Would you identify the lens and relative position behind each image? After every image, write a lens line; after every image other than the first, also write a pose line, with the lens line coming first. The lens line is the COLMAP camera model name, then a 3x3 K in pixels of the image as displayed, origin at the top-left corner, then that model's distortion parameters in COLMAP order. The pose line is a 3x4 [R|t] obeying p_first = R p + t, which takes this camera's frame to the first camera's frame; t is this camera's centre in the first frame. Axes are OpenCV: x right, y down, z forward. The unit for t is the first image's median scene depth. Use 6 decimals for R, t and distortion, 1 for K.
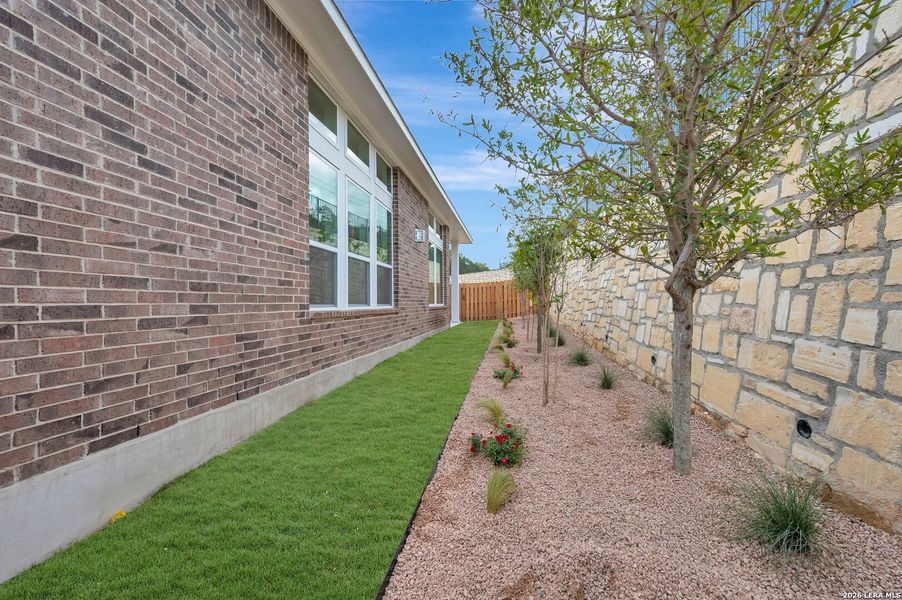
lens RADIAL K [[368.9, 0, 451.0], [0, 368.9, 311.0], [0, 0, 1]] dist [0.012485, 0.000061]
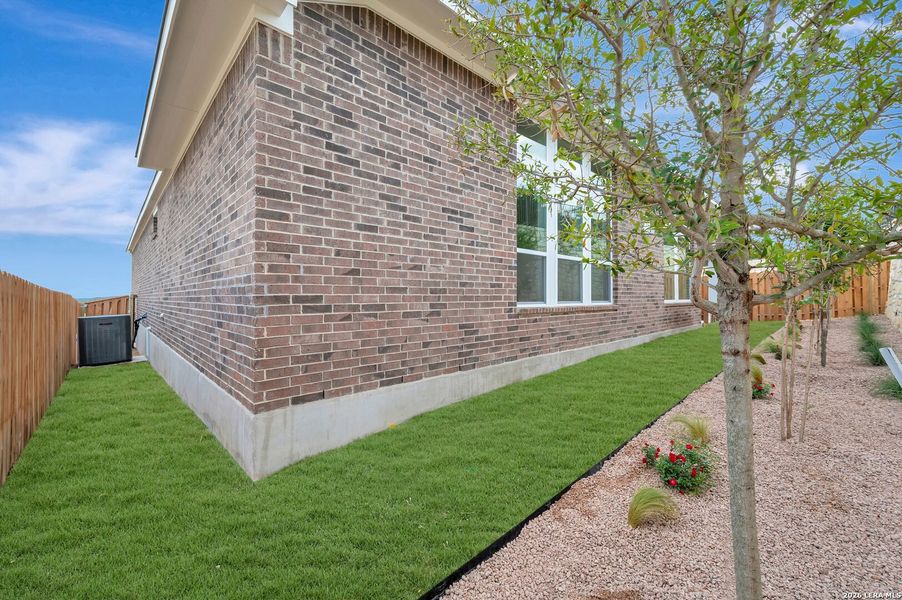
lens RADIAL K [[360.7, 0, 451.0], [0, 360.7, 300.0], [0, 0, 1]] dist [-0.003037, 0.000020]
pose [[0.718390, 0.011861, -0.695539, 0.354888], [-0.011732, 0.999919, 0.004934, -0.034460], [0.695542, 0.004615, 0.718471, -0.003453]]
